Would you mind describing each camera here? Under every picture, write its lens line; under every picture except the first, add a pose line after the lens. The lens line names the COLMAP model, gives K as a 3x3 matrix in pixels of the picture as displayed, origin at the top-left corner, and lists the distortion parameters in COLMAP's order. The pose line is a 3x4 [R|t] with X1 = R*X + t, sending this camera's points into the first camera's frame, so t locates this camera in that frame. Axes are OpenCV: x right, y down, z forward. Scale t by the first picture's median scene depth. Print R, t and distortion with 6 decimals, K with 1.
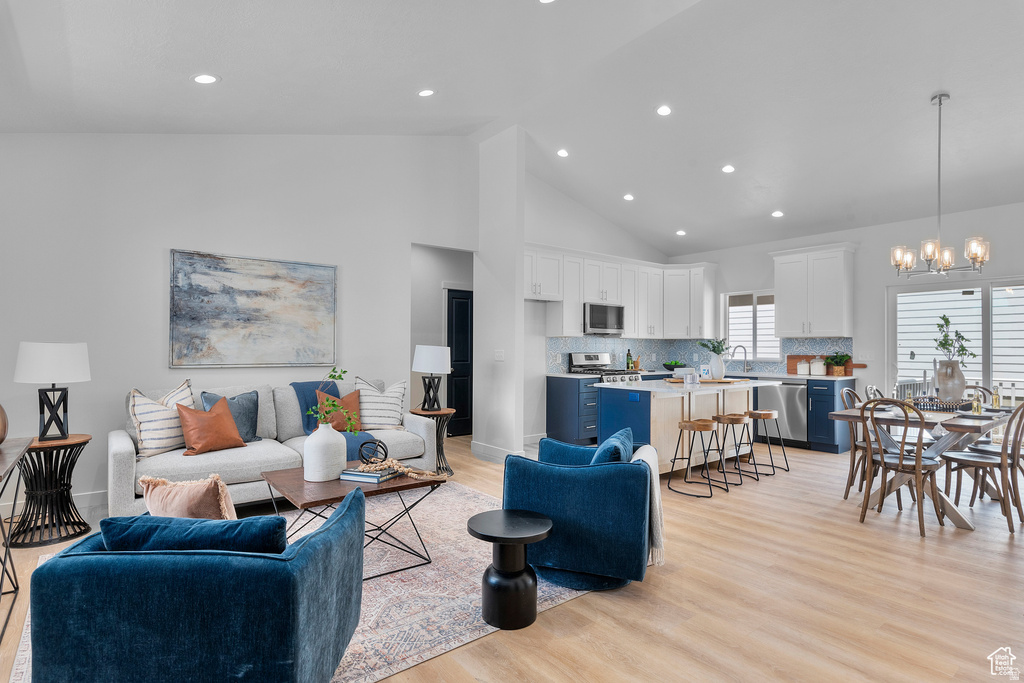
lens RADIAL K [[522.0, 0, 506.0], [0, 522.0, 346.8], [0, 0, 1]] dist [-0.013984, -0.000587]
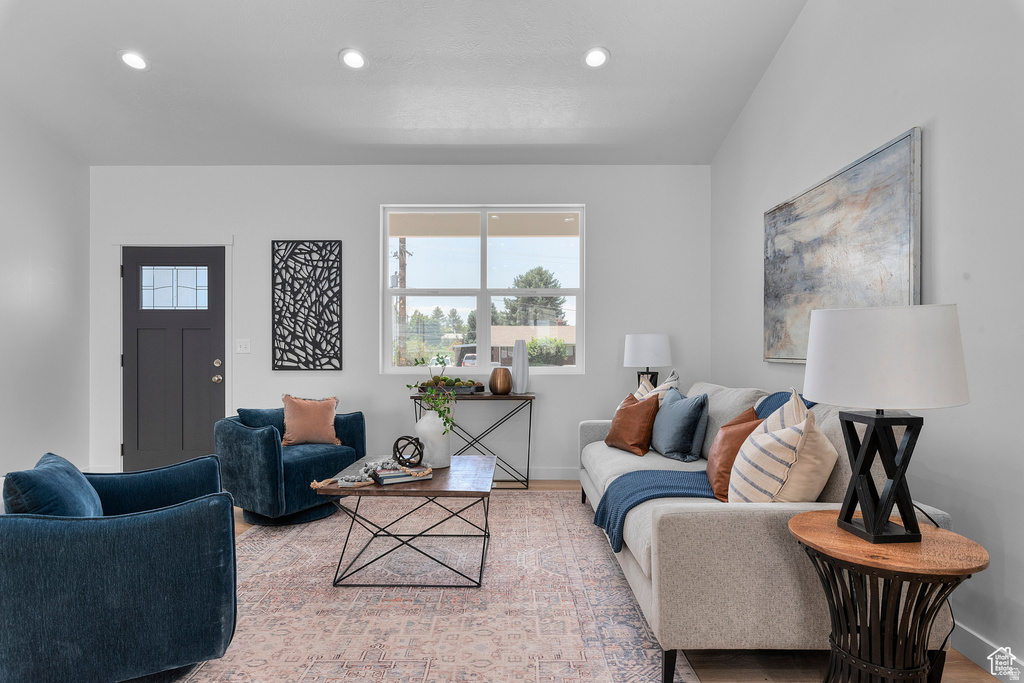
lens RADIAL K [[544.6, 0, 507.5], [0, 544.6, 343.3], [0, 0, 1]] dist [0.003488, -0.001710]
pose [[-0.623871, -0.014133, -0.781399, 0.241920], [-0.001389, 0.999855, -0.016975, 0.026039], [0.781526, -0.009505, -0.623801, 1.153643]]
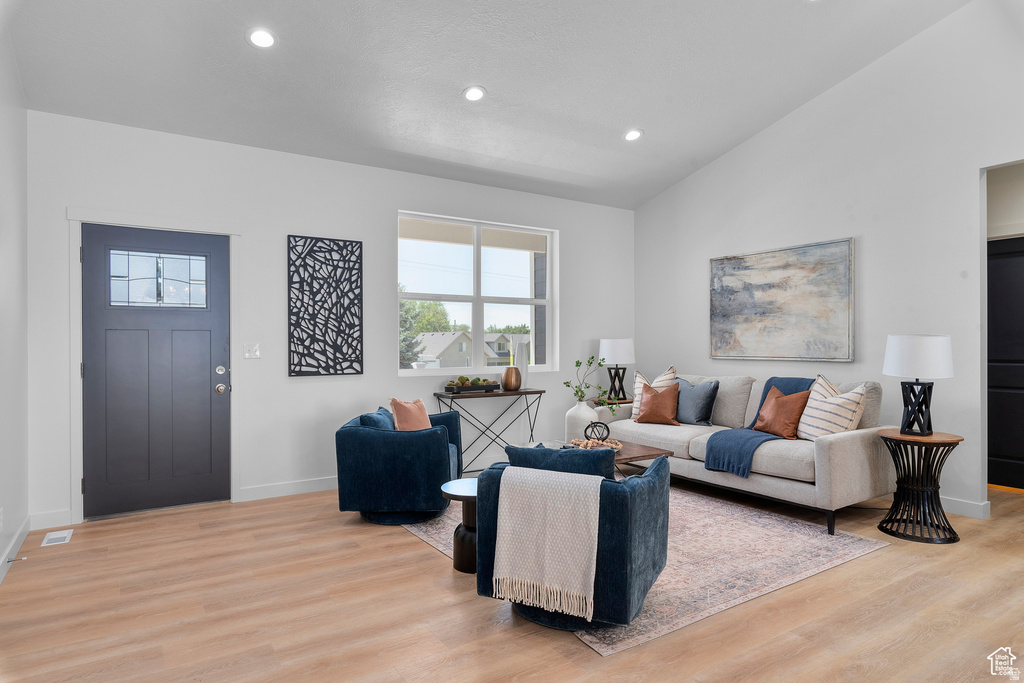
lens RADIAL K [[590.1, 0, 516.3], [0, 590.1, 340.2], [0, 0, 1]] dist [-0.008485, 0.002416]
pose [[-0.082128, -0.011128, -0.996560, 0.705360], [0.005892, 0.999915, -0.011651, 0.011367], [0.996604, -0.006829, -0.082055, 0.633245]]
